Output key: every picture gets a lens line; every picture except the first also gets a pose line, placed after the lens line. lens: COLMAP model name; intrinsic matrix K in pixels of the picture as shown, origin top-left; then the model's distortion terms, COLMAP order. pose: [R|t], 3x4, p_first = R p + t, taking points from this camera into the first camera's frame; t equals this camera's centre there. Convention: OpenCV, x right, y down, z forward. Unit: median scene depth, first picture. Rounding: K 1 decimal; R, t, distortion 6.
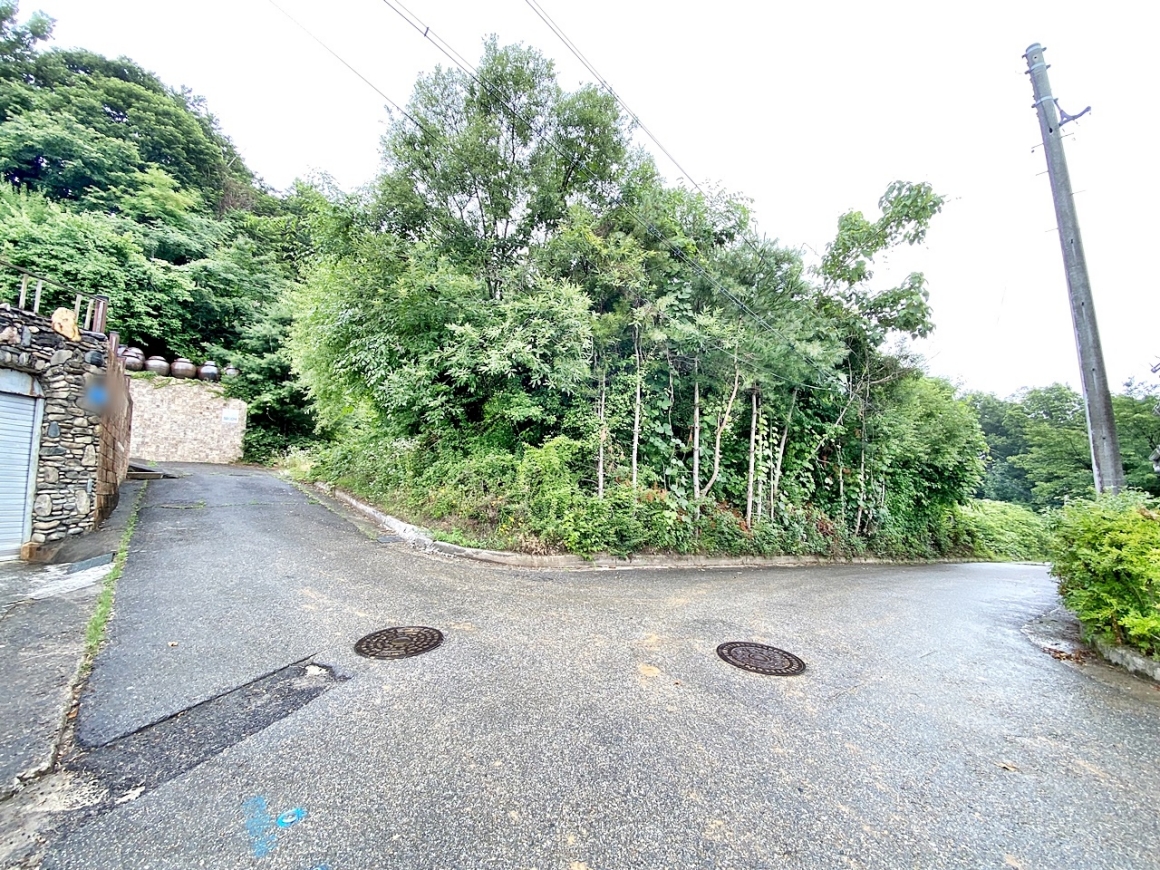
lens RADIAL K [[474.0, 0, 580.0], [0, 474.0, 435.0], [0, 0, 1]] dist [0.022336, -0.020409]
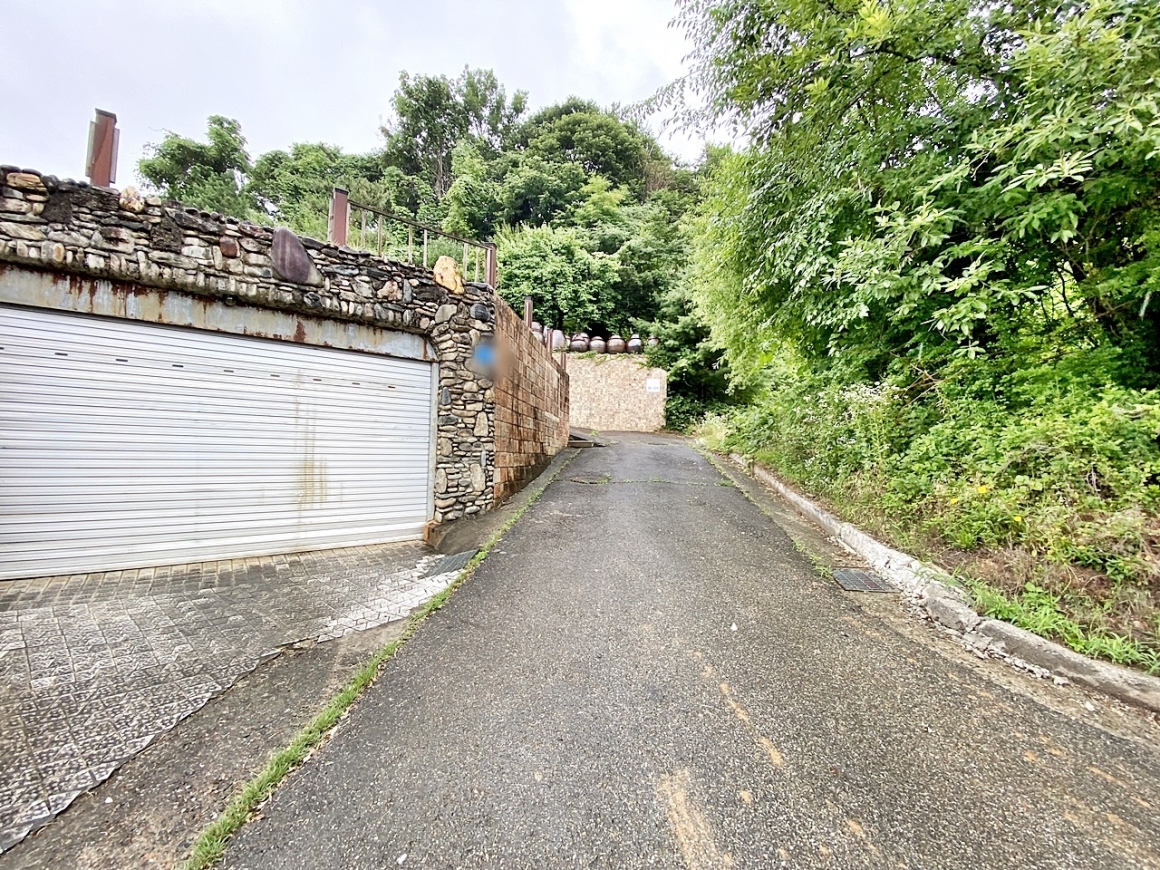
lens RADIAL K [[471.0, 0, 576.8], [0, 471.0, 435.7], [0, 0, 1]] dist [0.018951, -0.019995]
pose [[0.669932, -0.006372, -0.742395, -0.116010], [0.057489, 0.997406, 0.043317, 0.015553], [0.740194, -0.071699, 0.668560, 0.234896]]
